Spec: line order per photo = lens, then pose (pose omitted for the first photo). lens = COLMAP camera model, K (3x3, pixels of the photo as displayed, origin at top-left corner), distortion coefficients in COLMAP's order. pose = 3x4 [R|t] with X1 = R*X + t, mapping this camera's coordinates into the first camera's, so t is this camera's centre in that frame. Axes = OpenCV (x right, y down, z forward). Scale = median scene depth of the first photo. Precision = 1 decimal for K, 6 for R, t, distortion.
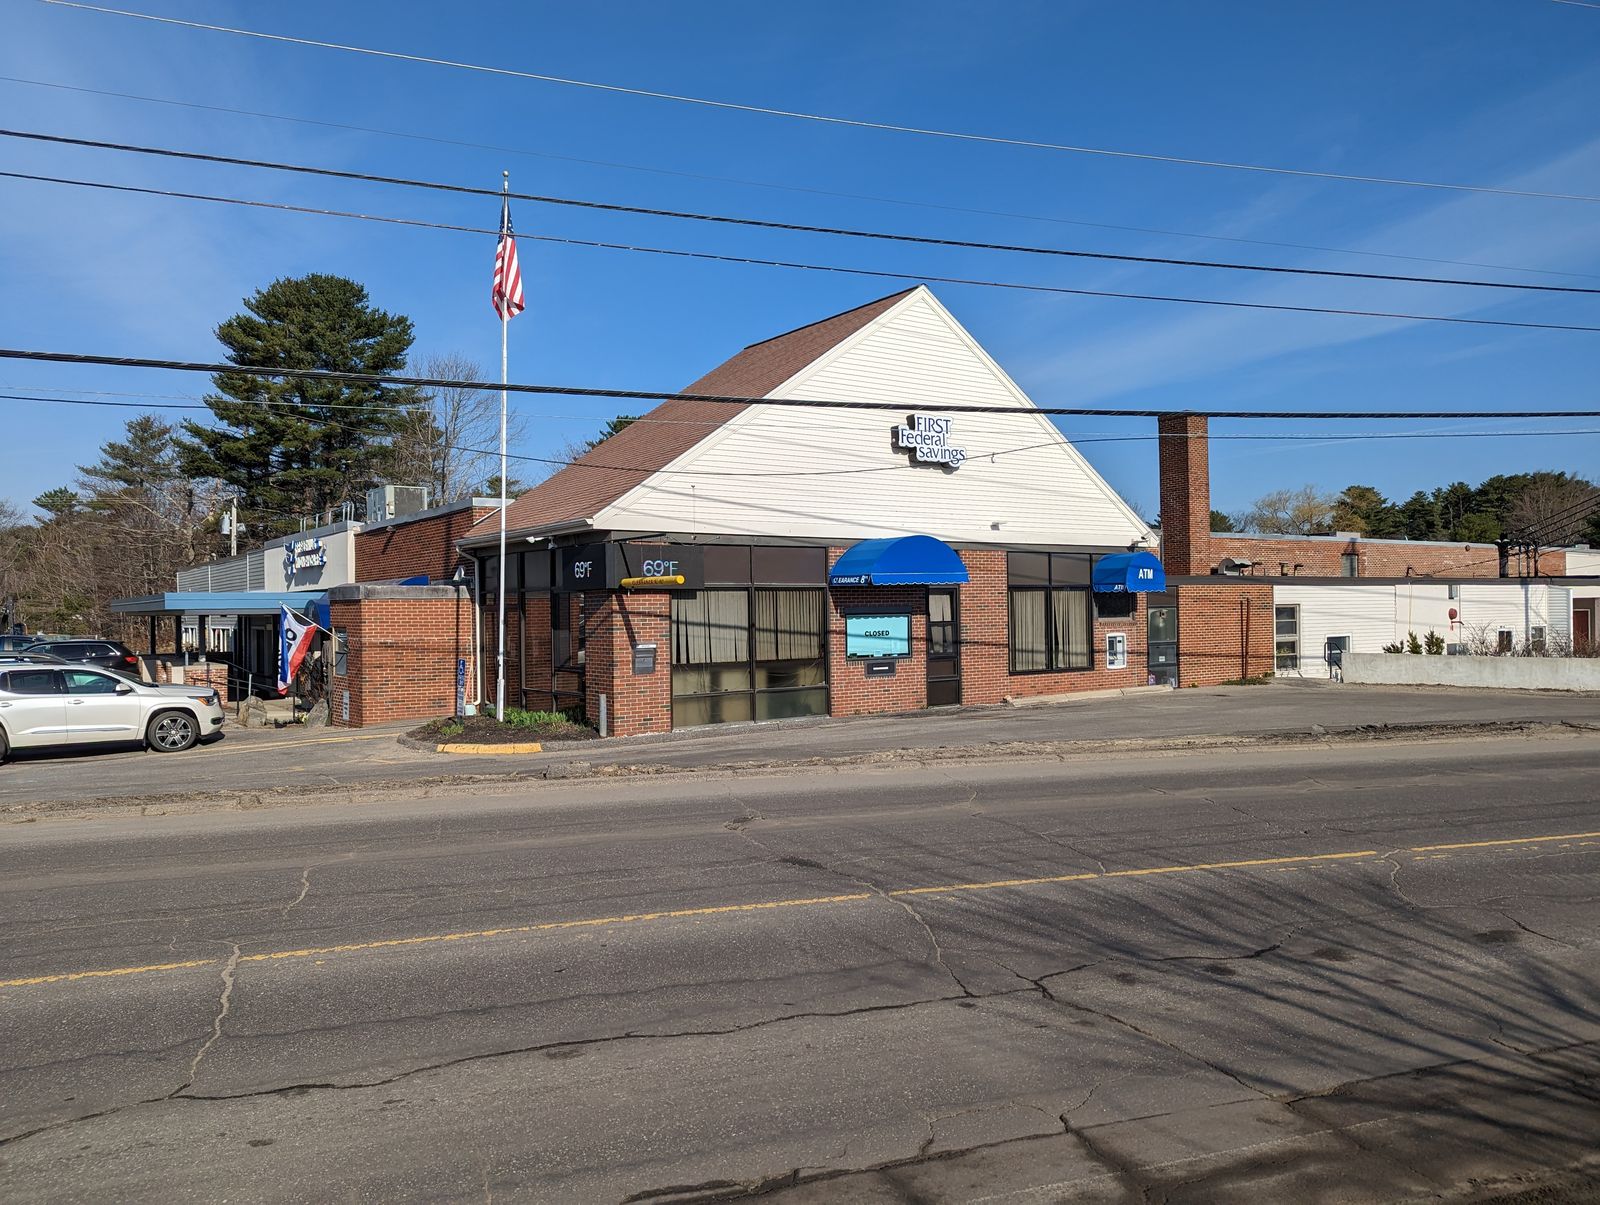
lens RADIAL K [[1126.2, 0, 808.6], [0, 1126.2, 613.2], [0, 0, 1]] dist [0.064516, -0.055674]
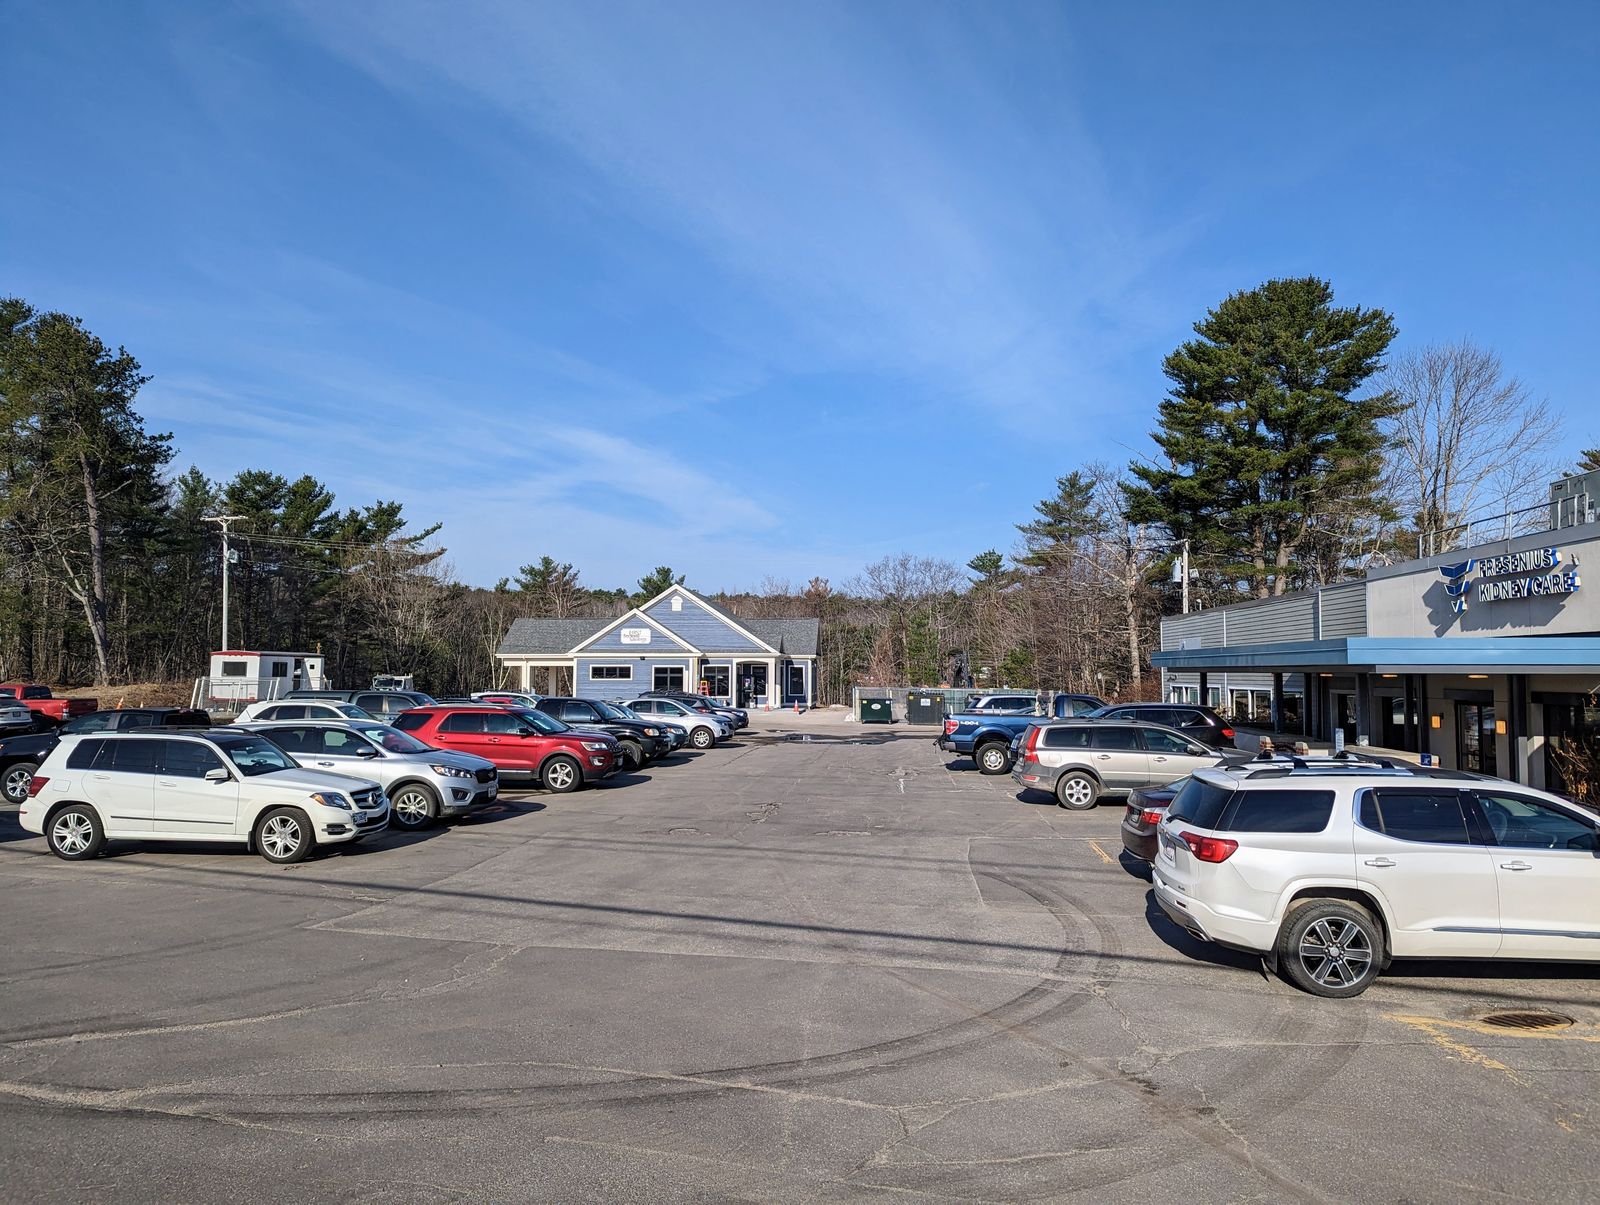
lens RADIAL K [[1126.2, 0, 799.9], [0, 1126.2, 599.0], [0, 0, 1]] dist [0.064516, -0.055674]
pose [[0.756273, -0.025591, -0.653755, -0.143911], [-0.015860, 0.998224, -0.057422, 0.000637], [0.654064, 0.053795, 0.754524, 0.122801]]
